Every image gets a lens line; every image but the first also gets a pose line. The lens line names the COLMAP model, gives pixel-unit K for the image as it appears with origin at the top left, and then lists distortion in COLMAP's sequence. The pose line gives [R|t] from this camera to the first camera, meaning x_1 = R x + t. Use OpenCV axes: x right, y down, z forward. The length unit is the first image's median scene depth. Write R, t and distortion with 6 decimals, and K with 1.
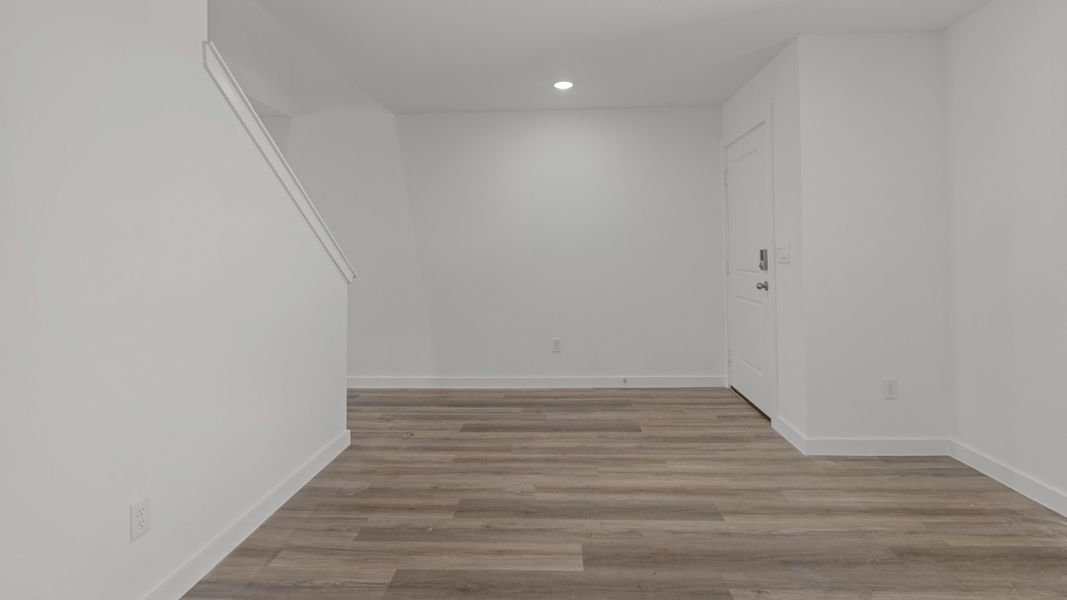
lens RADIAL K [[511.1, 0, 533.3], [0, 511.1, 301.0], [0, 0, 1]] dist [0.000457, -0.000583]
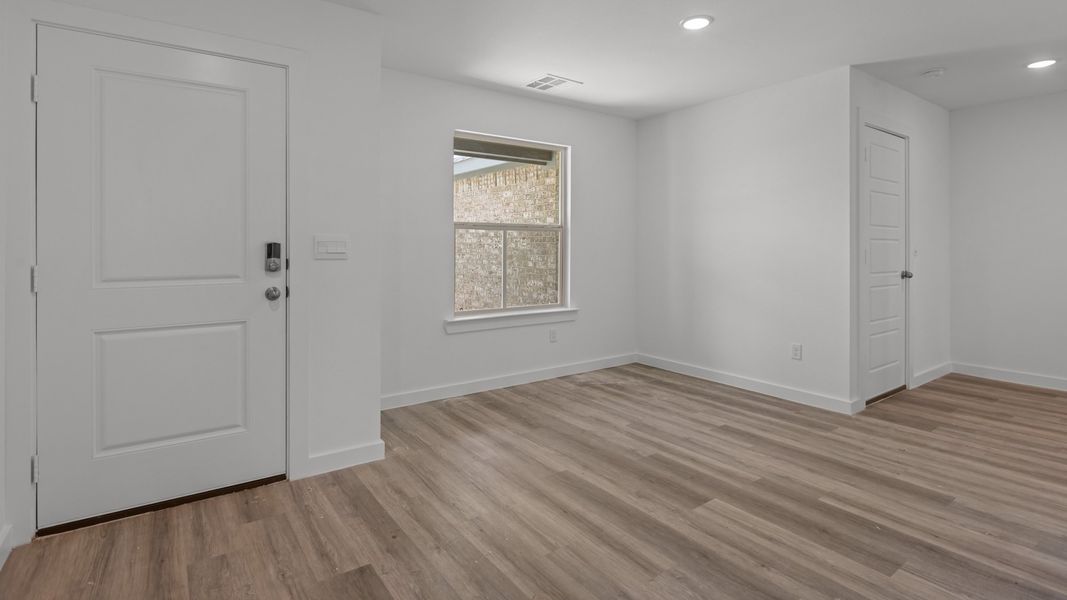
lens RADIAL K [[511.1, 0, 524.2], [0, 511.1, 296.2], [0, 0, 1]] dist [0.000457, -0.000583]
pose [[-0.624056, -0.068636, 0.778360, -0.490373], [0.076834, 0.985917, 0.148540, -0.165366], [-0.777593, 0.152502, -0.609994, 1.822726]]
